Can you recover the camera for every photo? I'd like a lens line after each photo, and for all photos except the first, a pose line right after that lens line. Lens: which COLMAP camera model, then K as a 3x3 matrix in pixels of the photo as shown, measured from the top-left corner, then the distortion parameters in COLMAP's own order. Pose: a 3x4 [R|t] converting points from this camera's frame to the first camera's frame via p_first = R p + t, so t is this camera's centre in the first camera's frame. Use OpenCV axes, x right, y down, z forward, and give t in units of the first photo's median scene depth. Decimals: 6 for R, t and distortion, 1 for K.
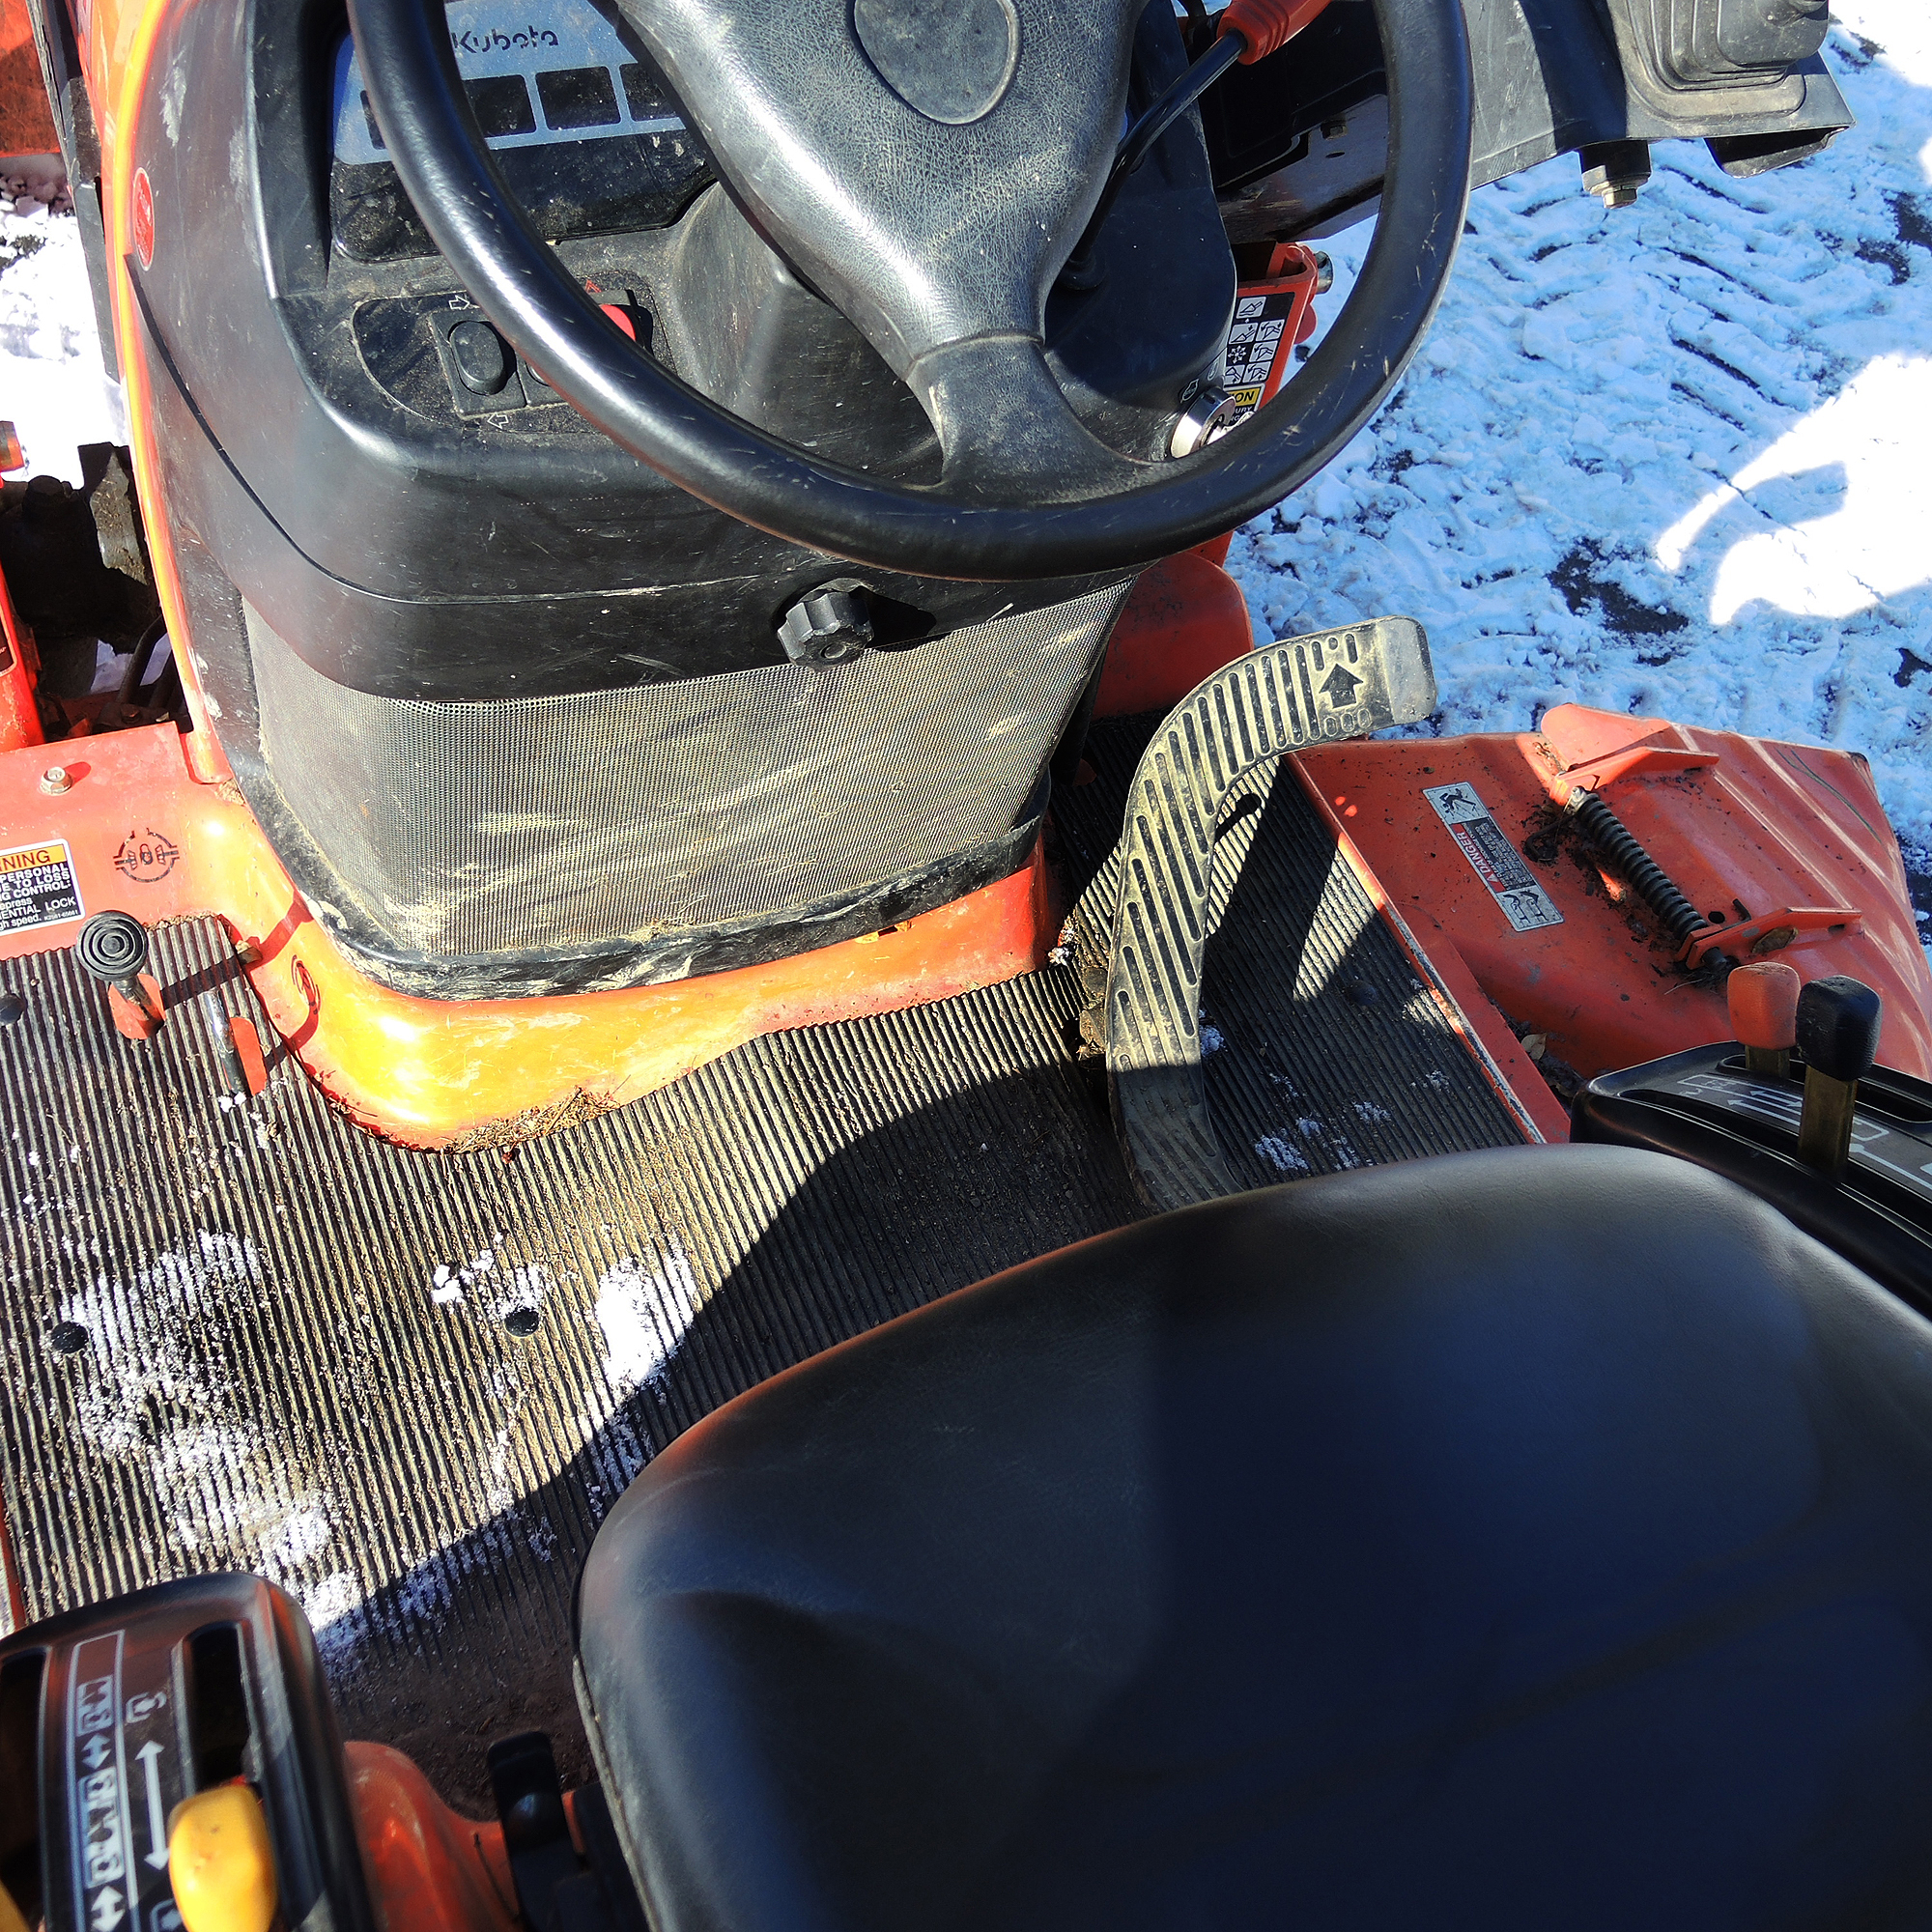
lens RADIAL K [[2156.7, 0, 966.0], [0, 2156.7, 966.0], [0, 0, 1]] dist [-0.027668, 0.040635]
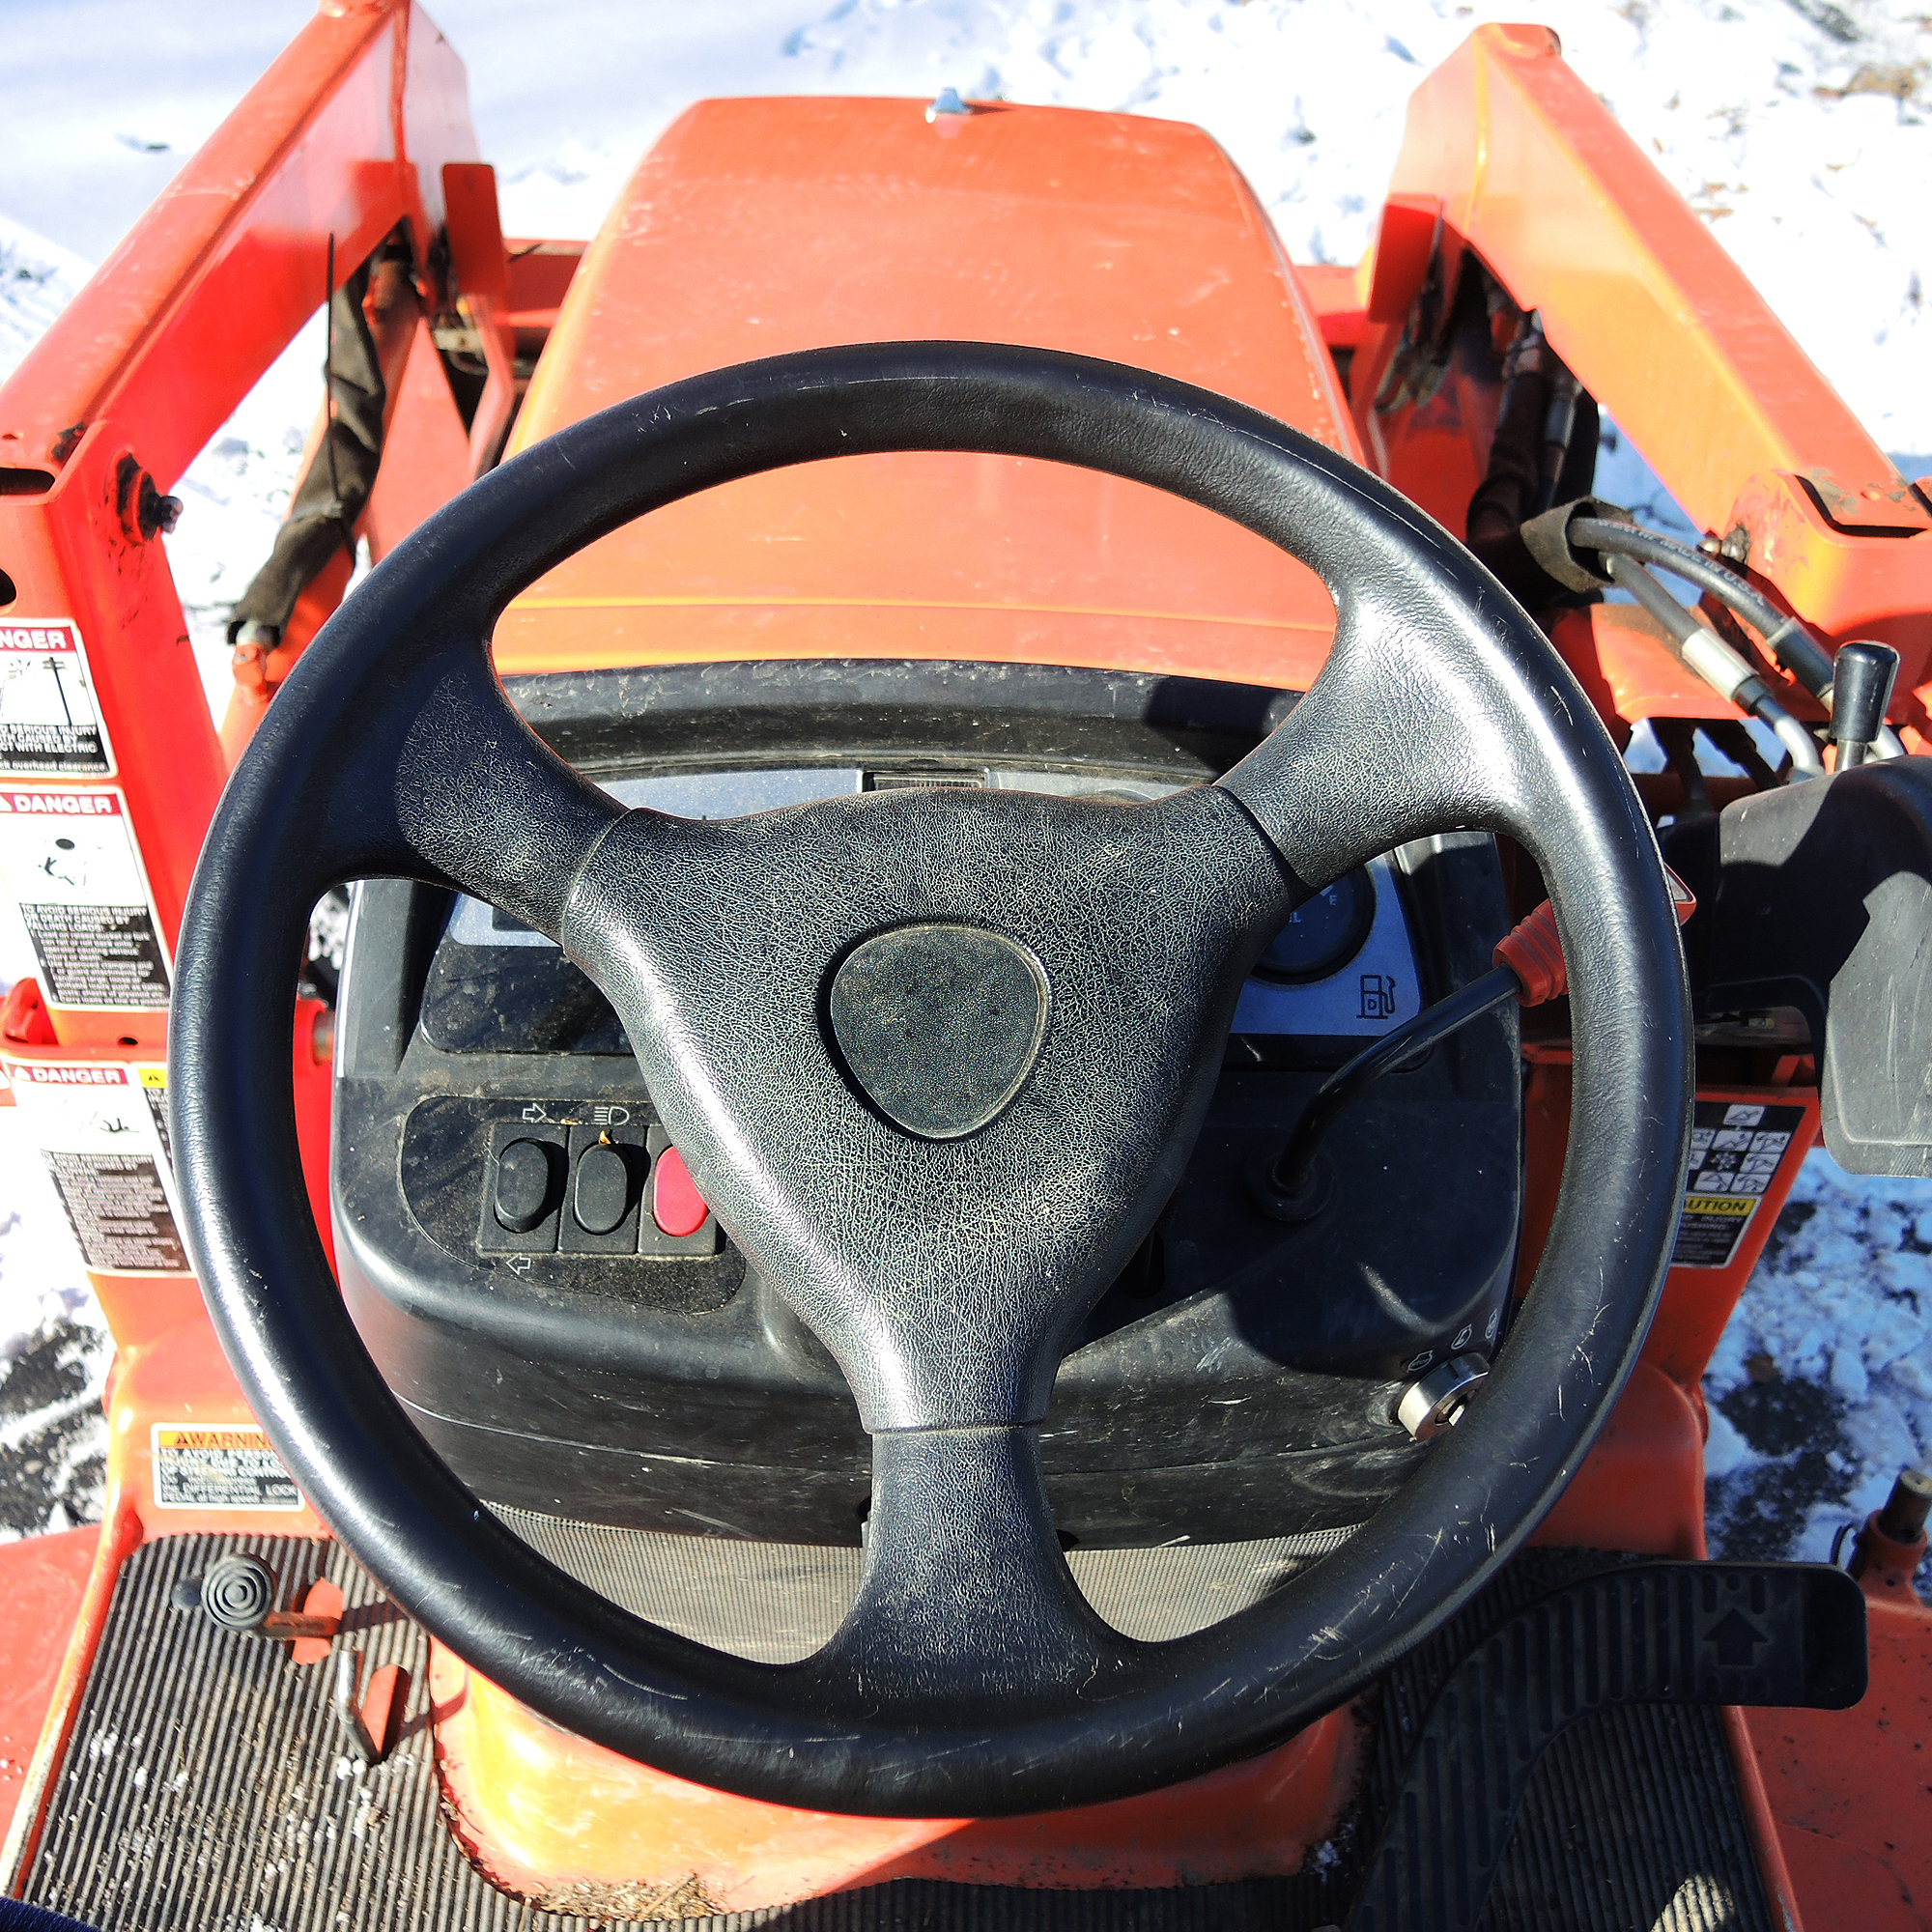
lens RADIAL K [[2156.7, 0, 966.0], [0, 2156.7, 966.0], [0, 0, 1]] dist [-0.027668, 0.040635]
pose [[0.920219, 0.183891, -0.345515, 0.153958], [-0.244600, 0.959336, -0.140870, -0.200850], [0.305560, 0.214144, 0.927780, 0.159303]]
